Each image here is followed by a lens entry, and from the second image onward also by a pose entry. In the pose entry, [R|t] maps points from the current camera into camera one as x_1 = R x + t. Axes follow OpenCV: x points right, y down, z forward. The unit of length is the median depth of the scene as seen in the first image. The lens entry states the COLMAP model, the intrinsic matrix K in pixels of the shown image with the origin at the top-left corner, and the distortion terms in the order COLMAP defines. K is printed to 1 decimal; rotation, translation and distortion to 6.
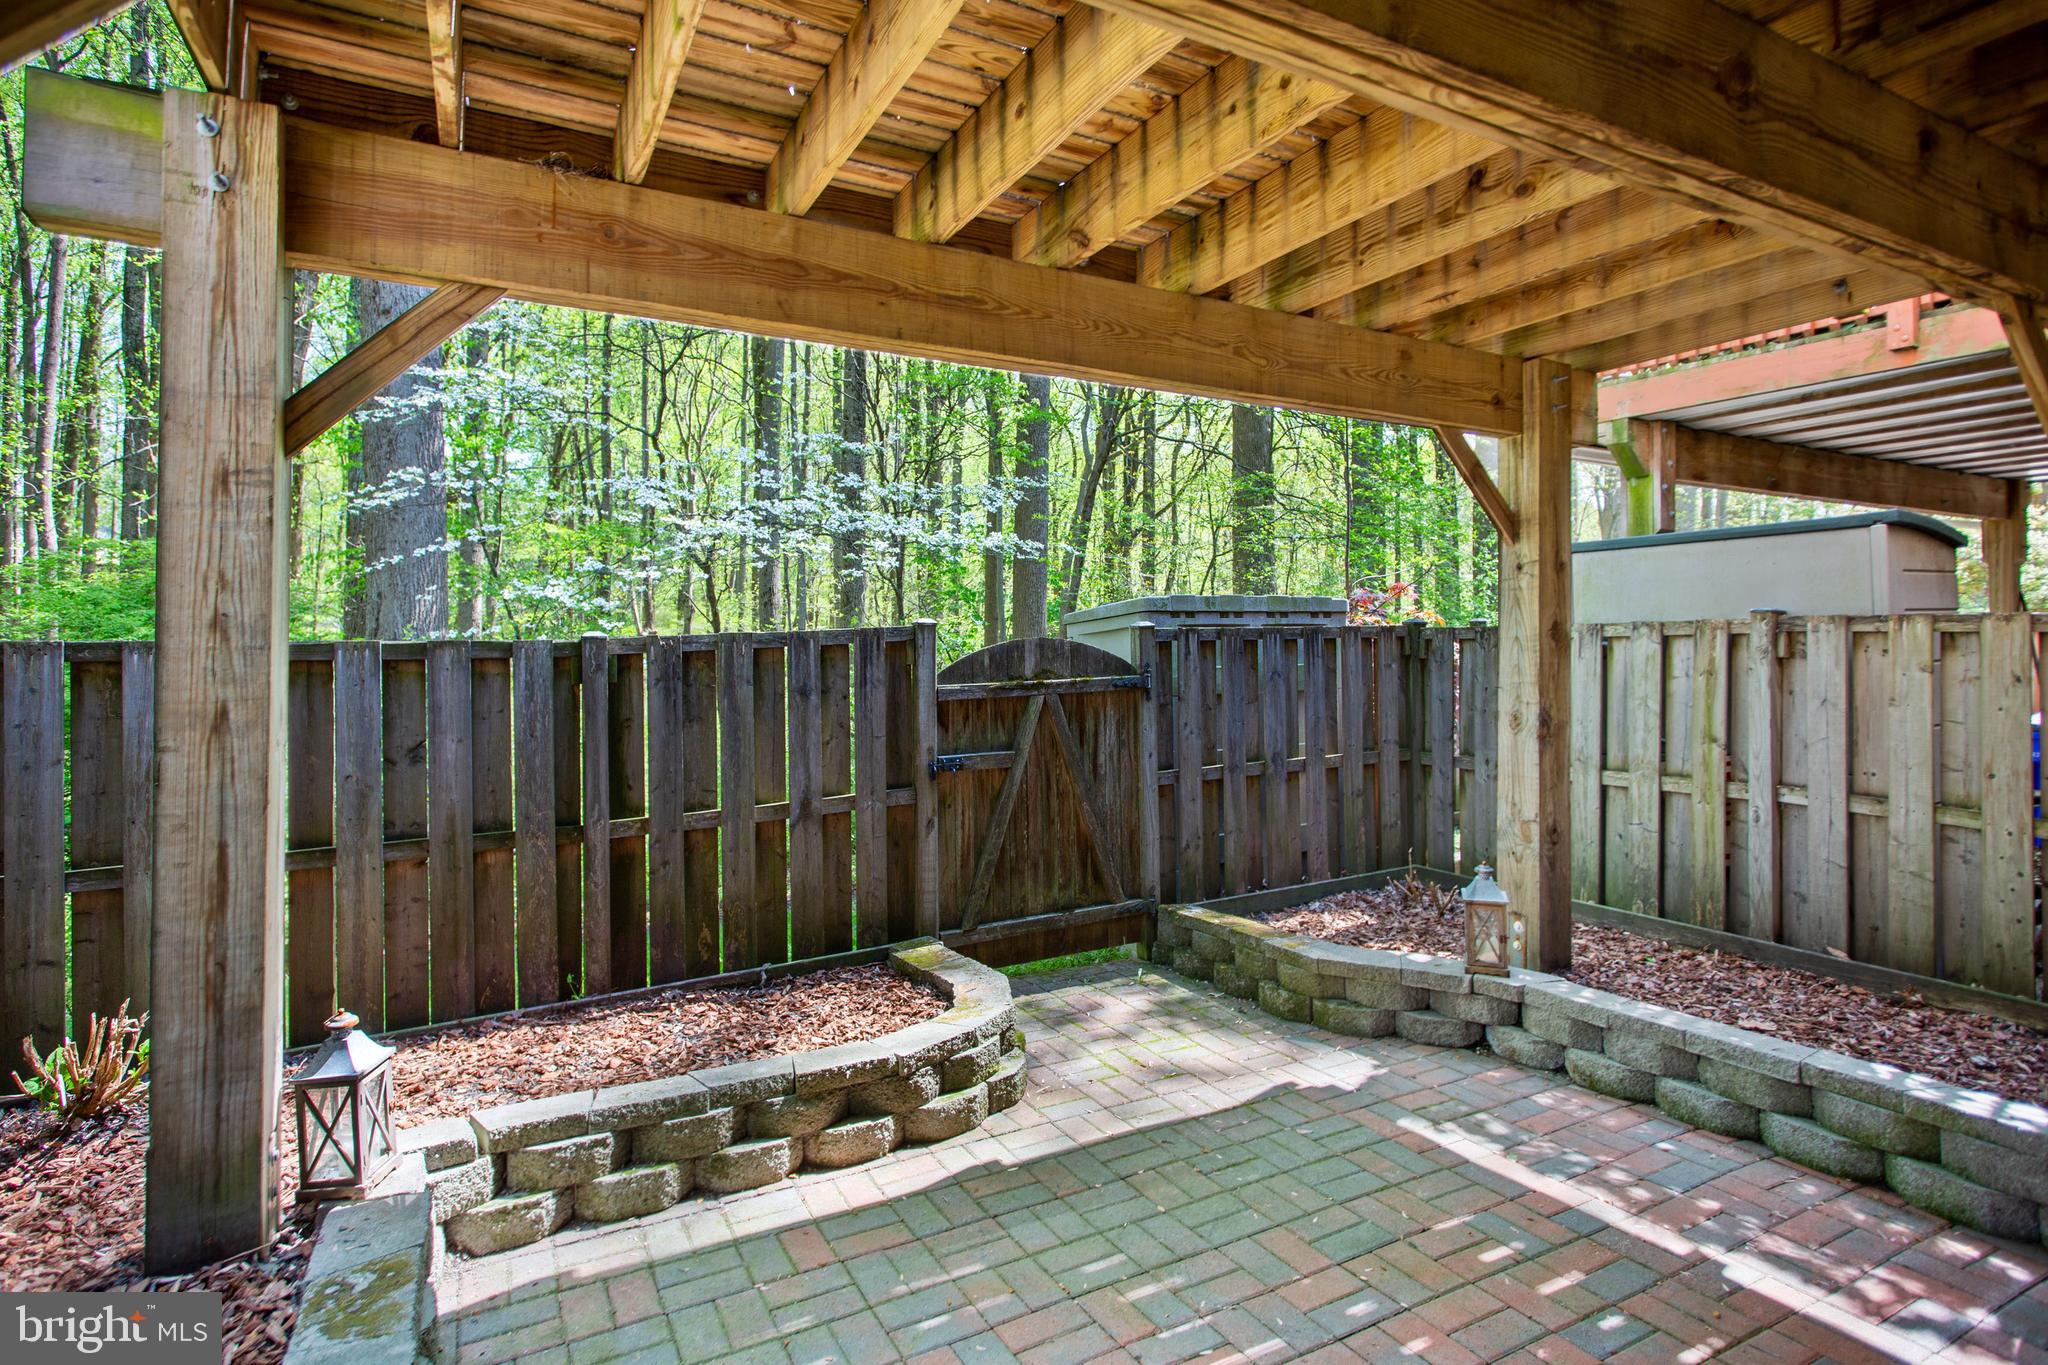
lens RADIAL K [[1035.2, 0, 978.0], [0, 1035.2, 638.7], [0, 0, 1]] dist [-0.013288, 0.000985]
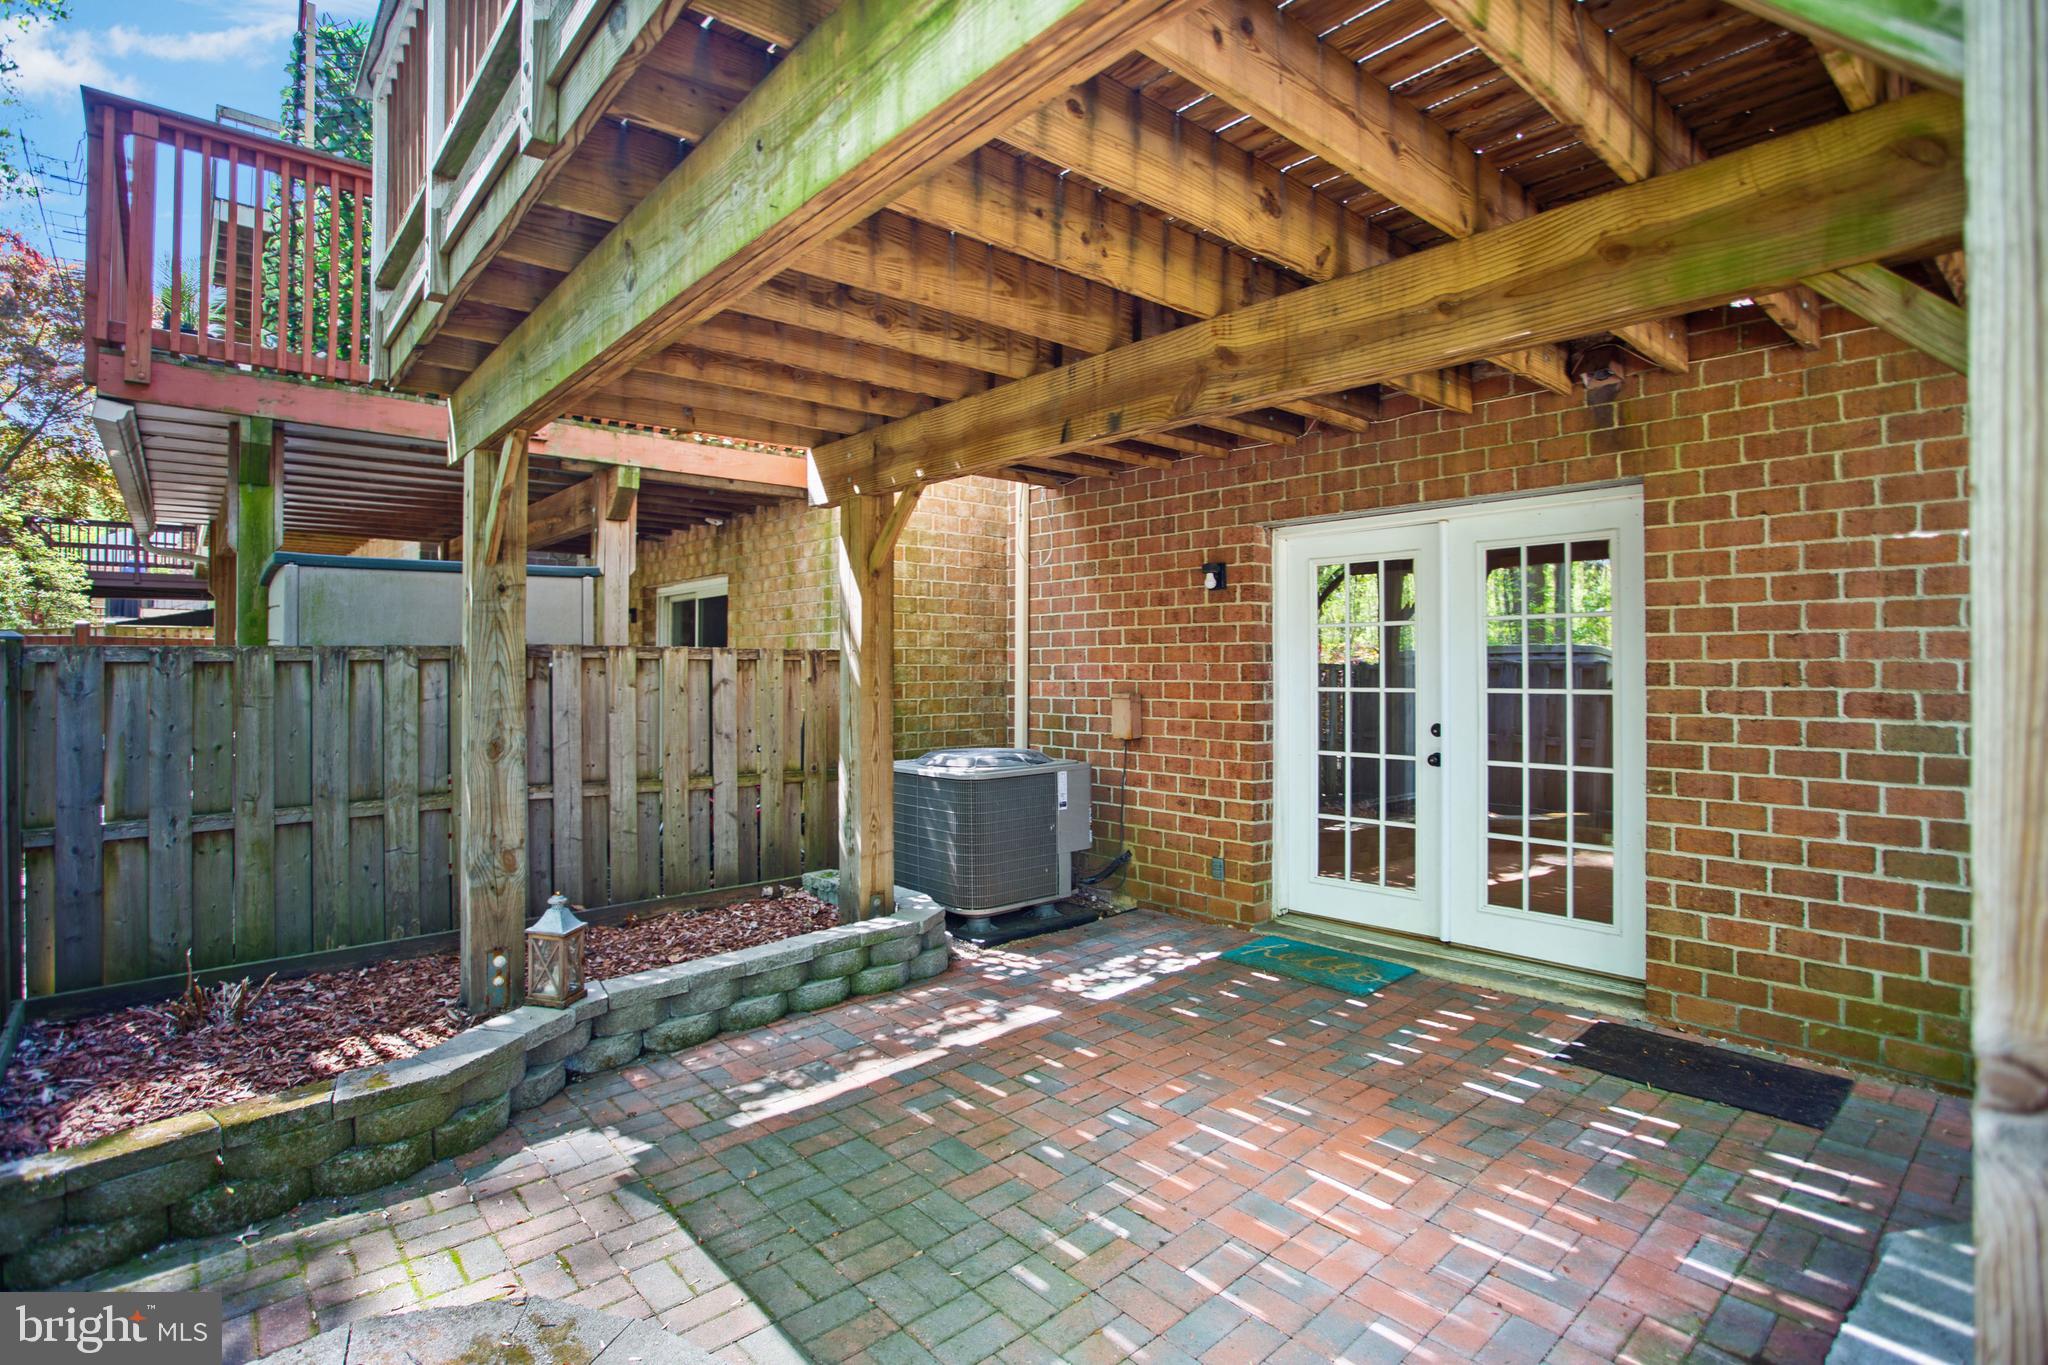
lens RADIAL K [[1002.2, 0, 1020.3], [0, 1002.2, 672.5], [0, 0, 1]] dist [-0.052630, 0.020991]
pose [[-0.251167, -0.008682, 0.967905, -0.634432], [-0.003206, 0.999962, 0.008137, -0.000359], [-0.967939, -0.001059, -0.251185, 0.980792]]
